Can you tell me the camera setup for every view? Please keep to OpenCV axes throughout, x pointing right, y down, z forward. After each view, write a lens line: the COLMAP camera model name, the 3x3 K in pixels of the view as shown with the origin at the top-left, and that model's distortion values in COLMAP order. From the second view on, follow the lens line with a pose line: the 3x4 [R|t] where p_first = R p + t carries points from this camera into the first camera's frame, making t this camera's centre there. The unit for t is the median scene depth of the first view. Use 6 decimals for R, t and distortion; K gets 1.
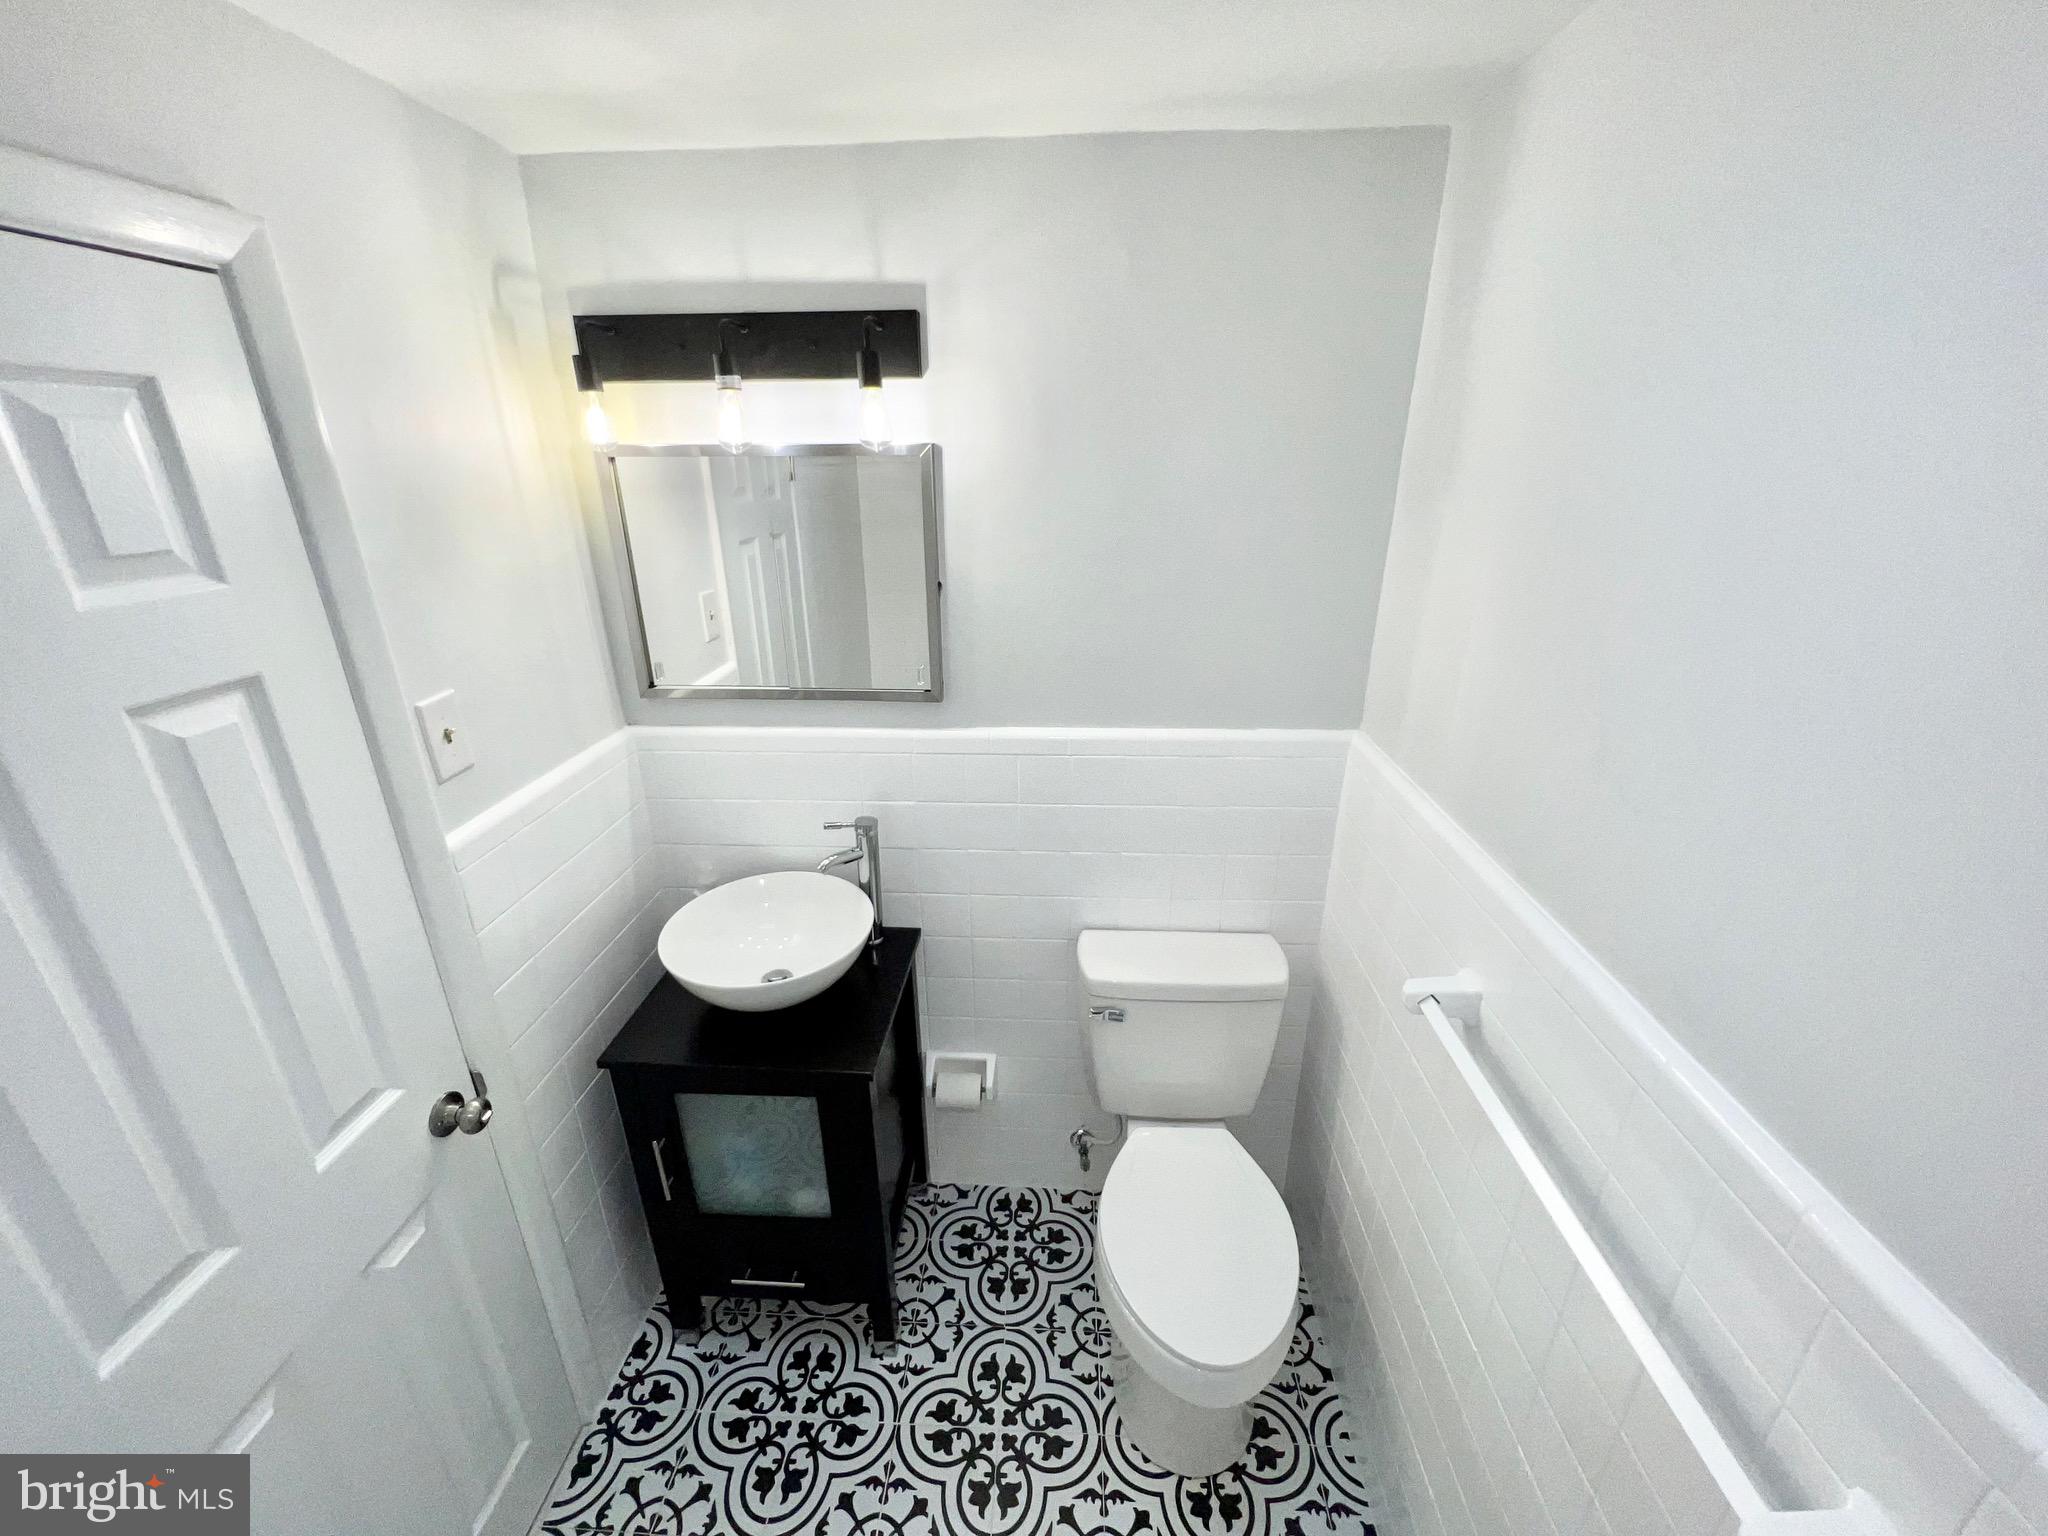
lens RADIAL K [[816.3, 0, 1026.4], [0, 816.3, 766.9], [0, 0, 1]] dist [-0.002663, 0.000342]
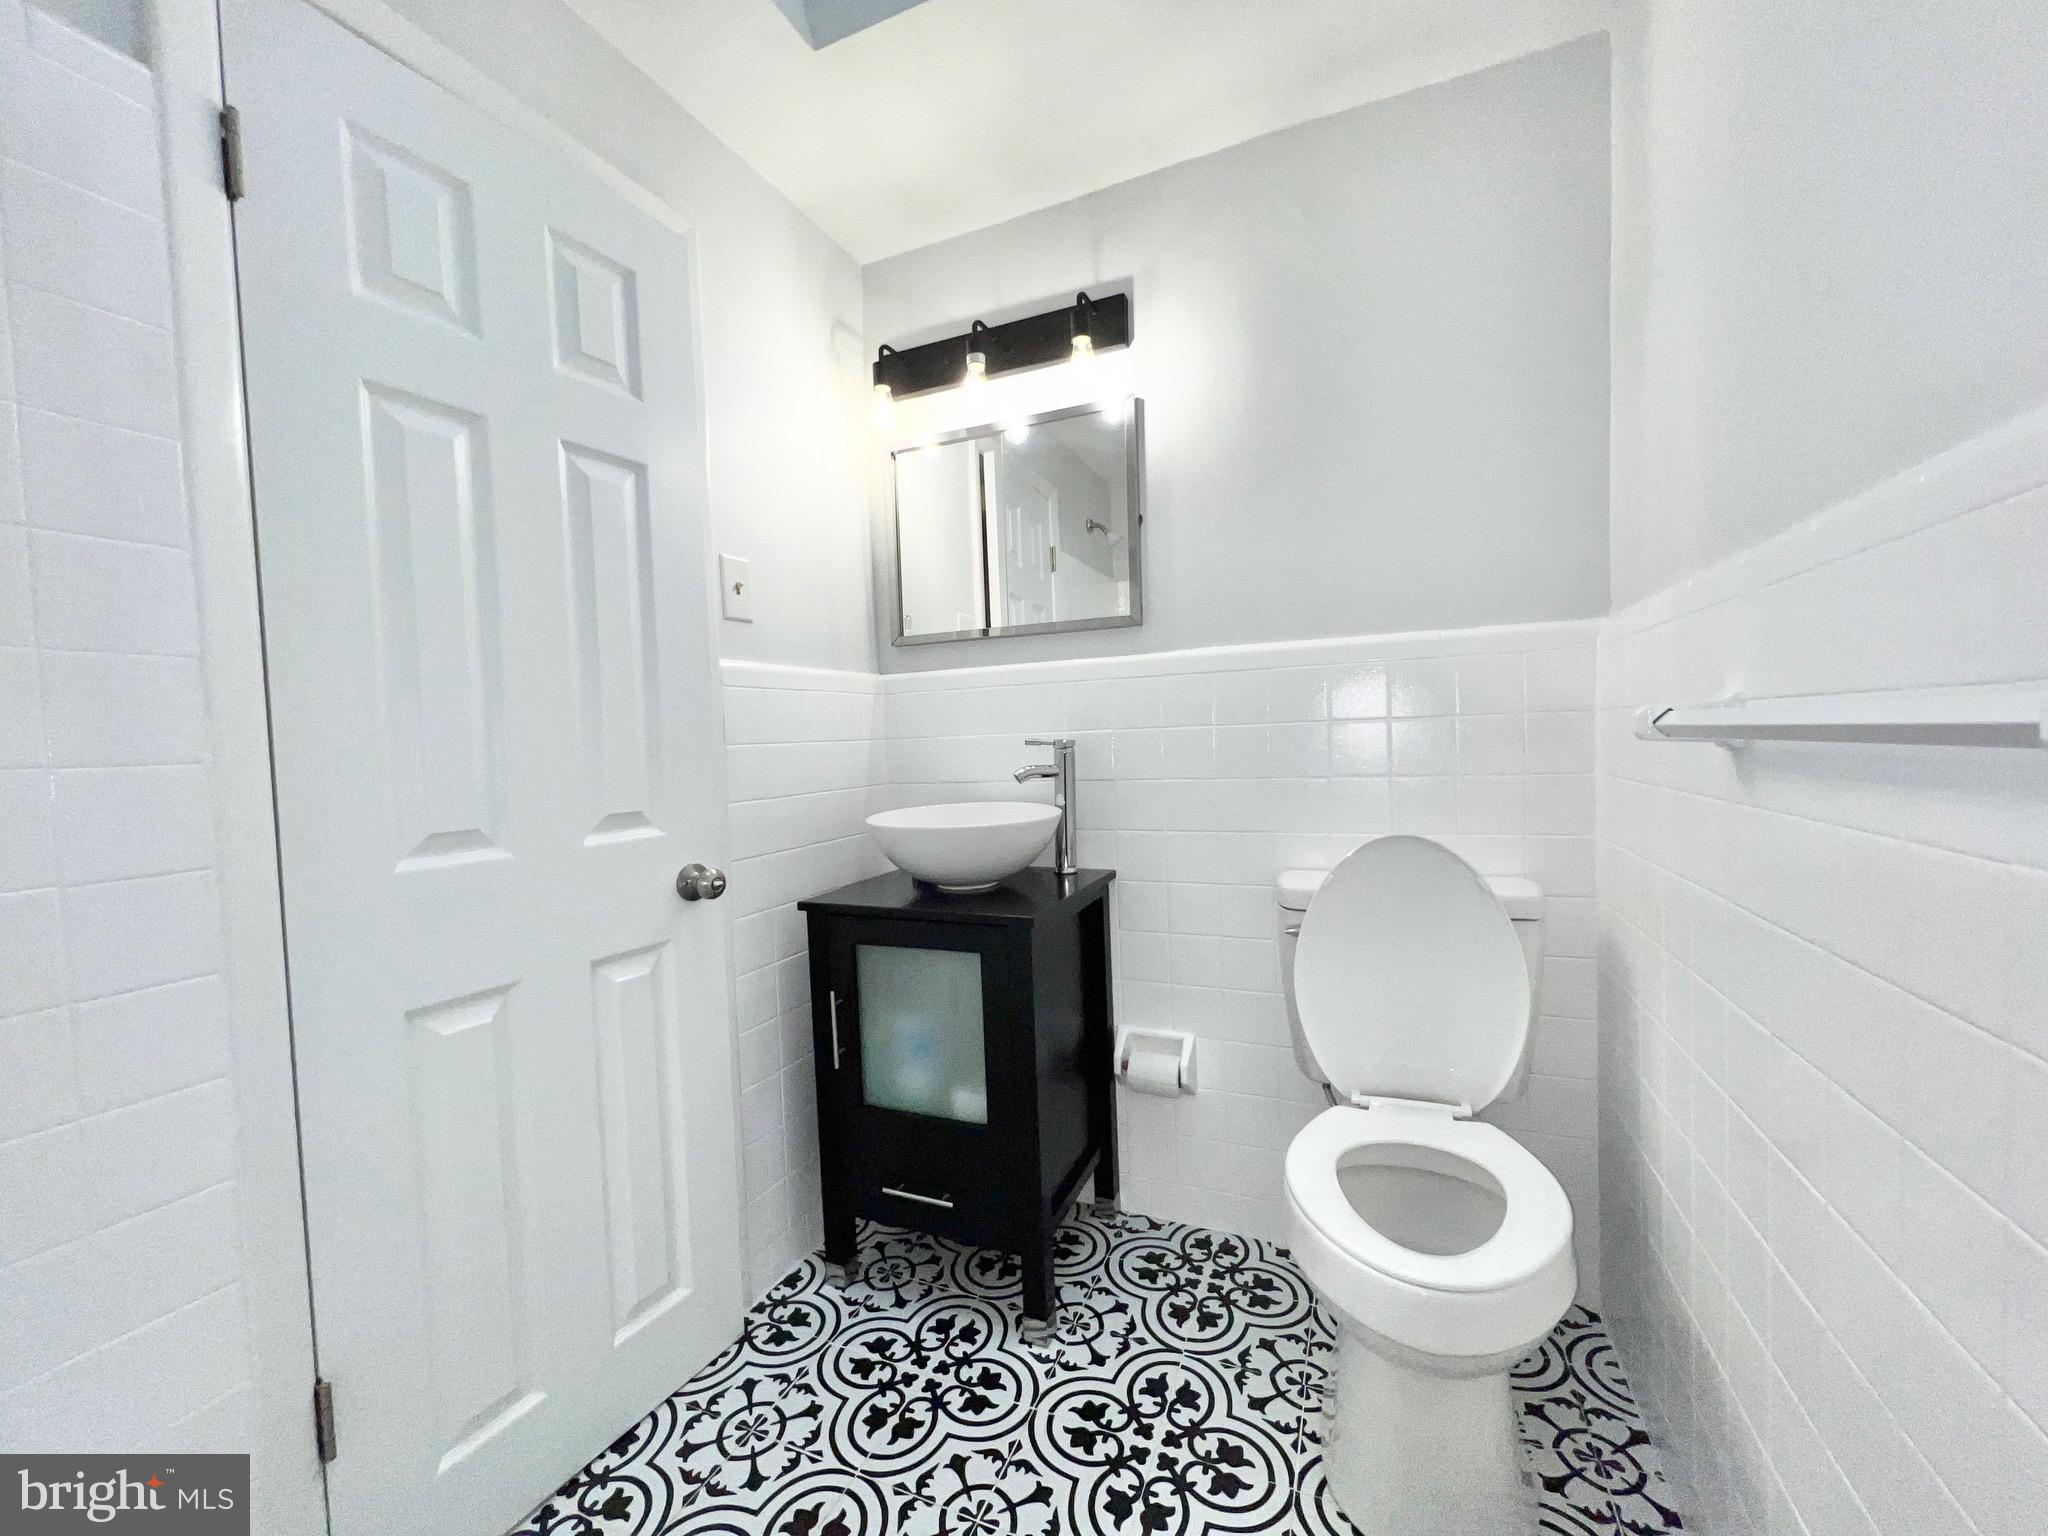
lens RADIAL K [[816.3, 0, 1027.7], [0, 816.3, 772.6], [0, 0, 1]] dist [-0.002663, 0.000342]
pose [[0.938184, -0.012902, -0.345898, 0.121176], [-0.097054, 0.949413, -0.298655, 0.428058], [0.332253, 0.313764, 0.889472, 0.069012]]
